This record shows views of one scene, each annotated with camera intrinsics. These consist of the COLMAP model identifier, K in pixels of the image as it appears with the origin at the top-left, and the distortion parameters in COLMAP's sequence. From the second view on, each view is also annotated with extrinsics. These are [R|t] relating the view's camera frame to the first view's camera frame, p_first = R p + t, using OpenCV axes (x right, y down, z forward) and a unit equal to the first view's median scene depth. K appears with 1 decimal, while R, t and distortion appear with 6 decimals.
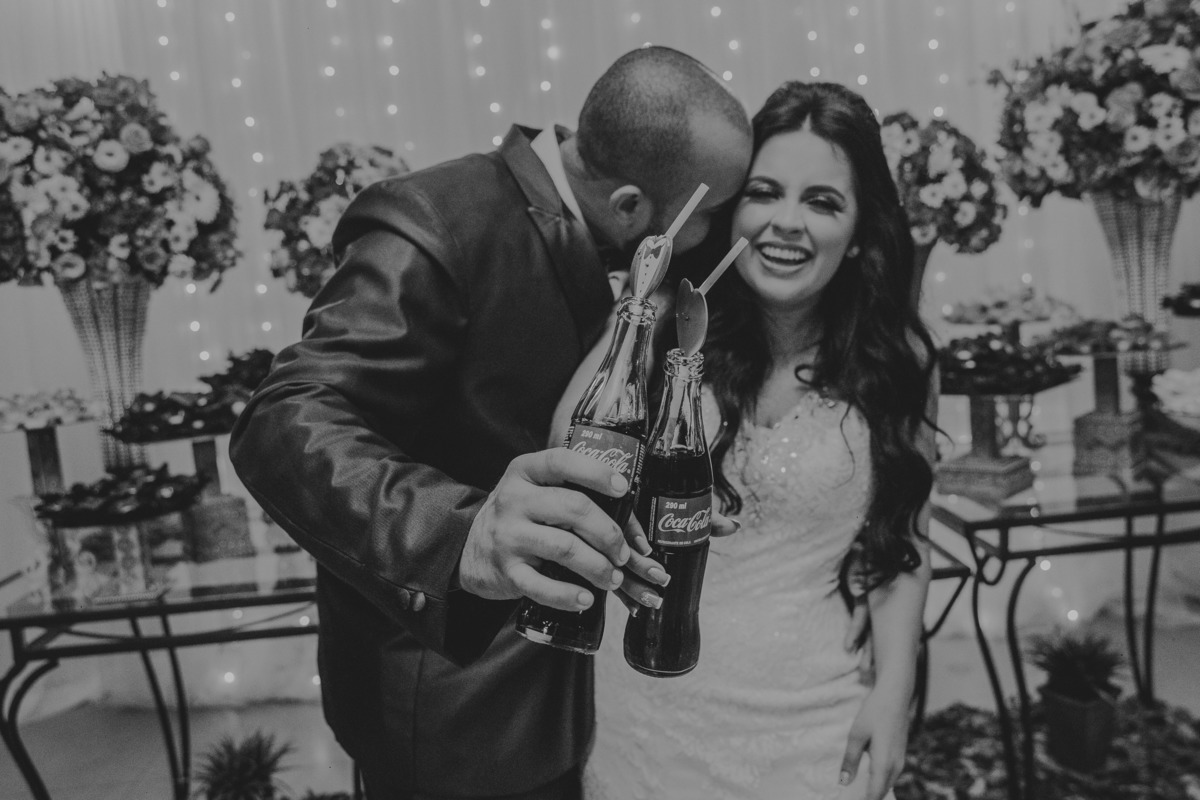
lens RADIAL K [[1042.3, 0, 594.9], [0, 1042.3, 392.7], [0, 0, 1]] dist [-0.052133, 0.035187]
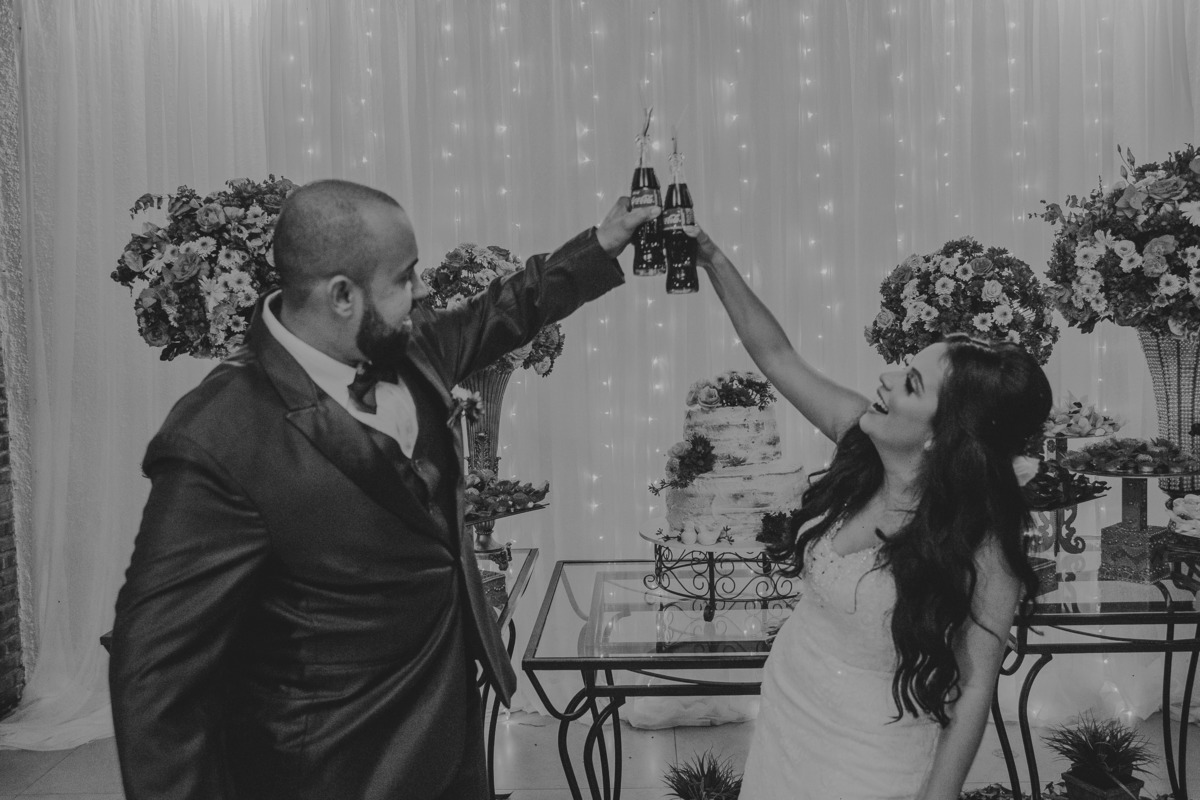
lens RADIAL K [[1144.9, 0, 594.0], [0, 1144.9, 391.4], [0, 0, 1]] dist [-0.031148, 0.000000]
pose [[0.994911, 0.063489, -0.078236, 0.008689], [-0.065951, 0.997392, -0.029304, -0.052649], [0.076171, 0.034314, 0.996504, -0.269197]]
